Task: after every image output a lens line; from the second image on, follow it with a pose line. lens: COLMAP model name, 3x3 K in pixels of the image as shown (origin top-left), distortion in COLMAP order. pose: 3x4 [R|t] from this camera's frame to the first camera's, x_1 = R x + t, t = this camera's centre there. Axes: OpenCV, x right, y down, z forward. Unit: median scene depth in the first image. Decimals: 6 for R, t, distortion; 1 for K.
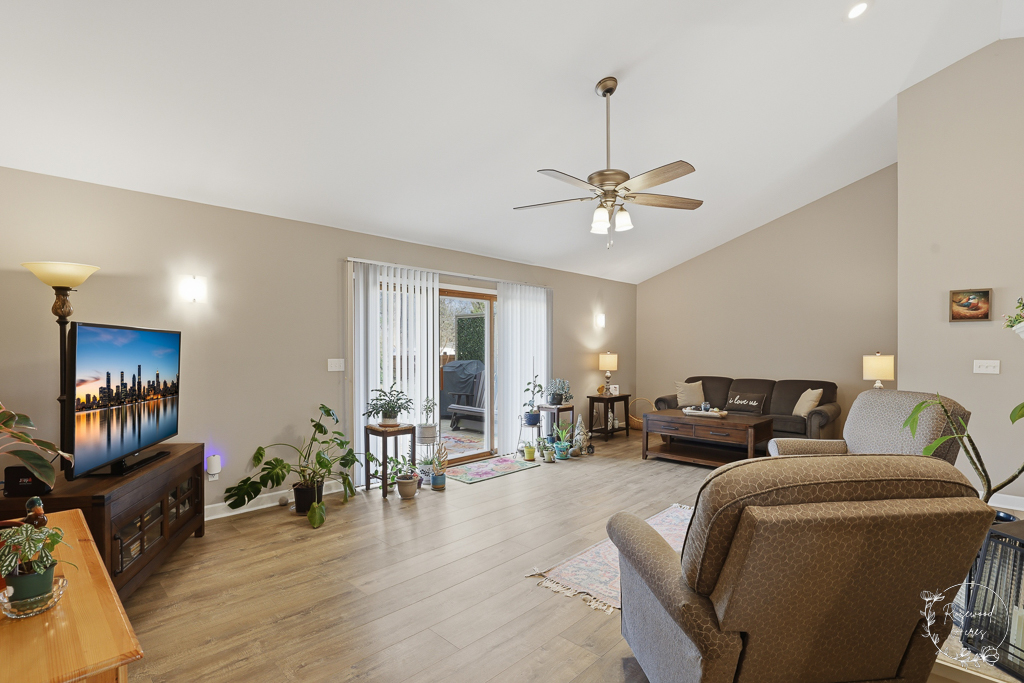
lens RADIAL K [[486.3, 0, 509.6], [0, 486.3, 355.9], [0, 0, 1]] dist [-0.021910, -0.000261]
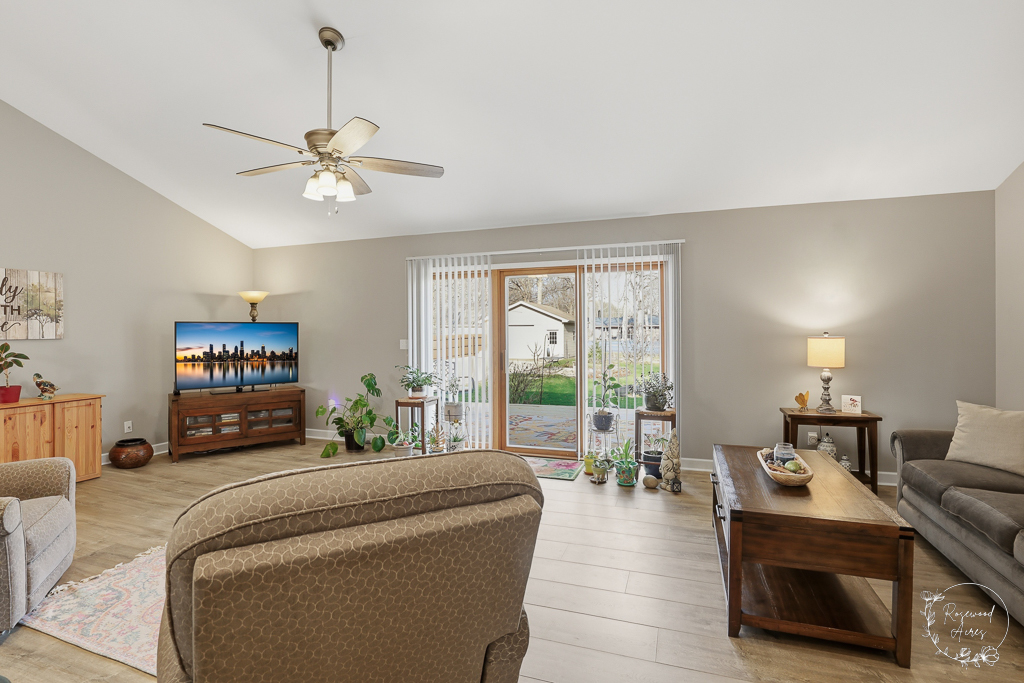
lens RADIAL K [[471.3, 0, 517.8], [0, 471.3, 338.1], [0, 0, 1]] dist [-0.016440, 0.000473]
pose [[0.437832, 0.008601, -0.899016, 0.950352], [-0.004669, 0.999963, 0.007293, -0.009308], [0.899045, 0.001004, 0.437856, 0.800746]]
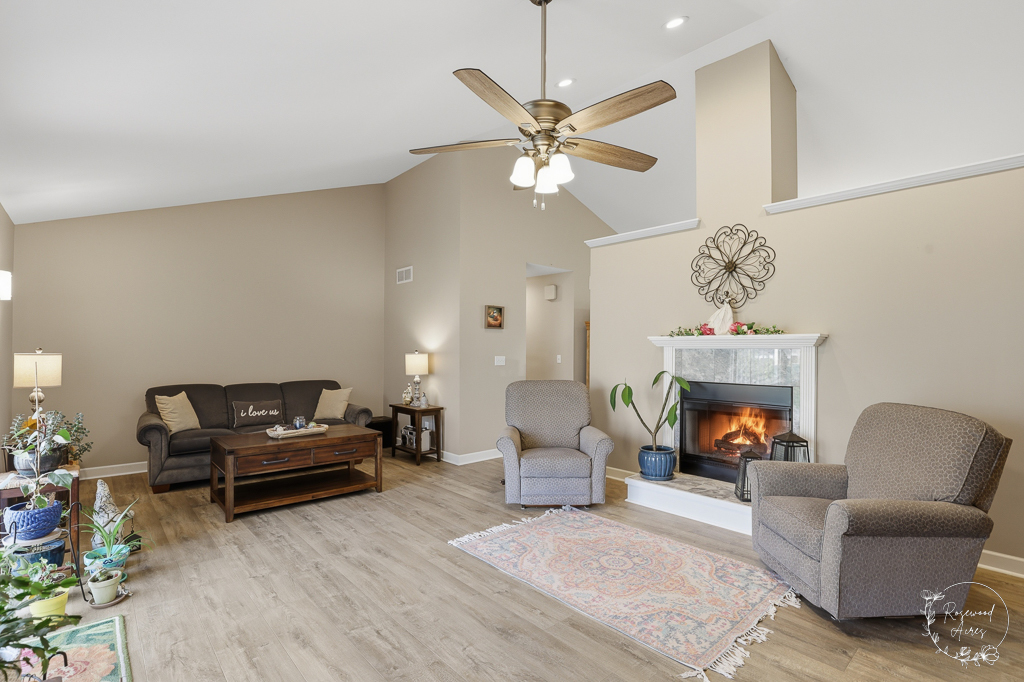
lens RADIAL K [[486.3, 0, 509.6], [0, 486.3, 355.4], [0, 0, 1]] dist [-0.021910, -0.000261]
pose [[0.066820, -0.010556, 0.997709, -0.448166], [0.003759, 0.999940, 0.010328, -0.009096], [-0.997758, 0.003060, 0.066855, 0.860008]]
